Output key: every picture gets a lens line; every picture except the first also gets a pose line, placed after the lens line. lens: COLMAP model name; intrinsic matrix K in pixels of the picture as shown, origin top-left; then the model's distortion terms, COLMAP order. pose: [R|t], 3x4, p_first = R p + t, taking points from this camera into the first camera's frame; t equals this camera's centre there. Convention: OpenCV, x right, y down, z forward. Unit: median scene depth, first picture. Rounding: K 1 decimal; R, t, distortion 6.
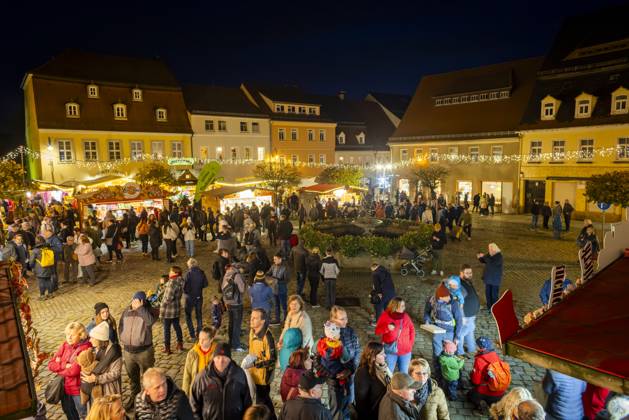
lens RADIAL K [[415.8, 0, 312.5], [0, 415.8, 207.4], [0, 0, 1]] dist [0.000555, 0.001483]
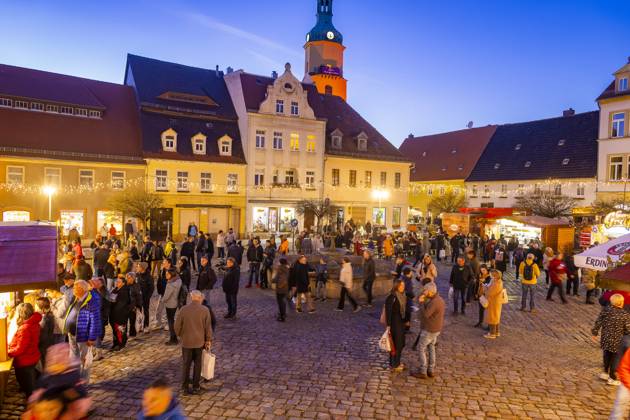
lens RADIAL K [[425.8, 0, 312.9], [0, 425.8, 202.7], [0, 0, 1]] dist [0.004180, 0.008557]
pose [[0.108112, -0.005175, 0.994125, -0.378405], [0.078435, 0.996914, -0.003340, -0.036523], [-0.991040, 0.078335, 0.108184, 0.415569]]
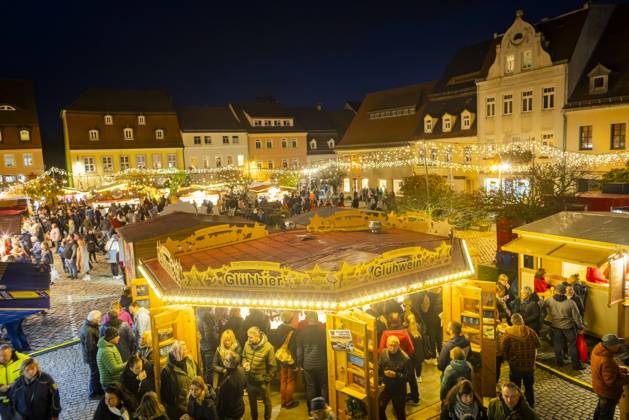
lens RADIAL K [[425.1, 0, 312.4], [0, 425.1, 202.7], [0, 0, 1]] dist [0.004180, 0.008557]
pose [[0.994614, -0.019098, -0.101875, 0.261792], [0.018924, 0.999817, -0.002680, 0.007336], [0.101907, 0.000738, 0.994794, -0.304773]]
